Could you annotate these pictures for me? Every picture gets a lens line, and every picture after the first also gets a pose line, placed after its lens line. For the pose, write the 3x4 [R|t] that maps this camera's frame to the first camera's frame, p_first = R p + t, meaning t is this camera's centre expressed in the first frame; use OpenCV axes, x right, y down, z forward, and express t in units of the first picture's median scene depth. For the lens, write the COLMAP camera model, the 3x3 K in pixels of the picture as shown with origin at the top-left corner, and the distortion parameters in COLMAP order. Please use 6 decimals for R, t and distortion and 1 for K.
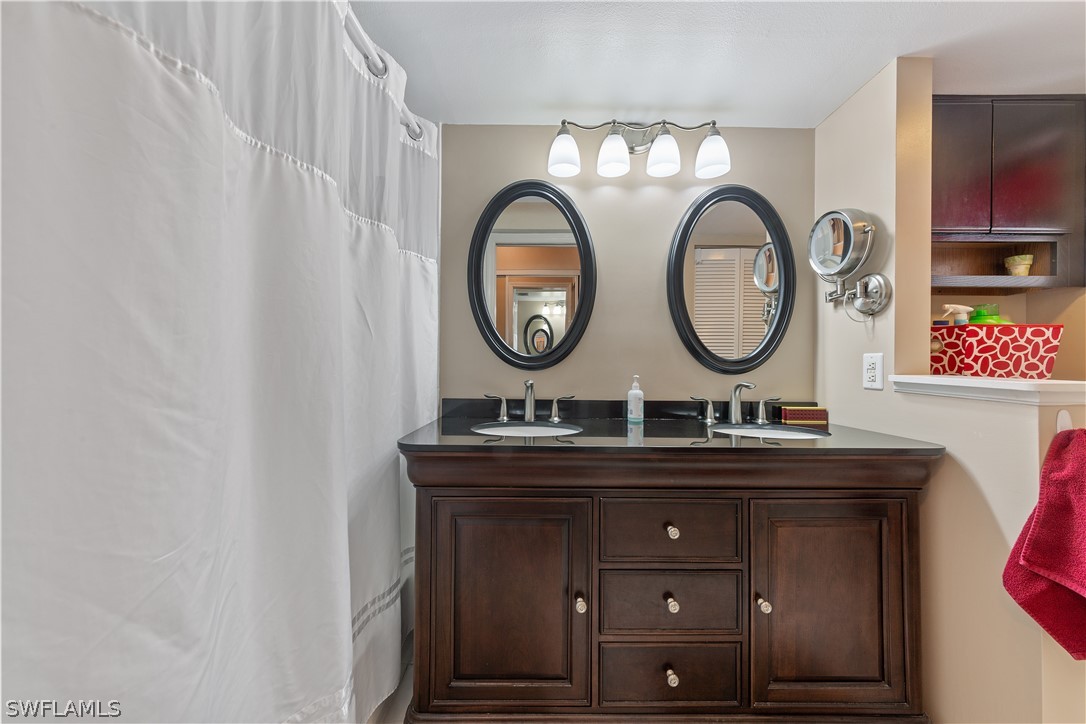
lens RADIAL K [[385.9, 0, 540.0], [0, 385.9, 364.6], [0, 0, 1]] dist [-0.000372, 0.000087]
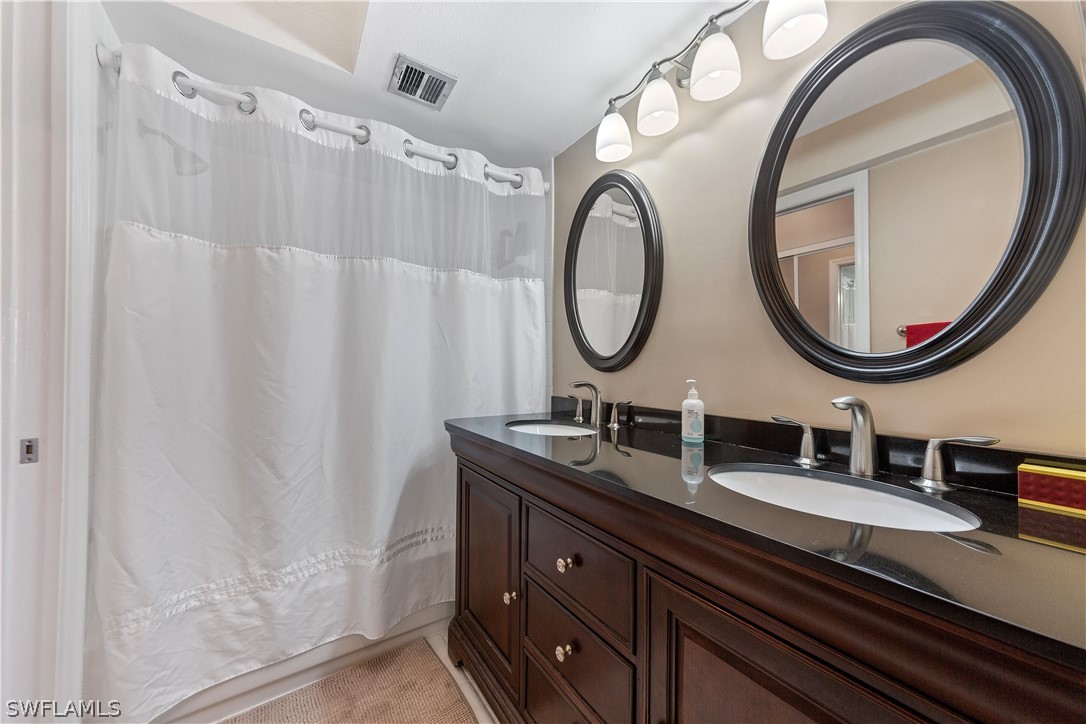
lens RADIAL K [[385.9, 0, 540.0], [0, 385.9, 364.6], [0, 0, 1]] dist [-0.000372, 0.000087]
pose [[0.544156, -0.010336, -0.838921, 0.710388], [-0.002204, 0.999903, -0.013748, 0.010002], [0.838981, 0.009330, 0.544080, 0.353524]]
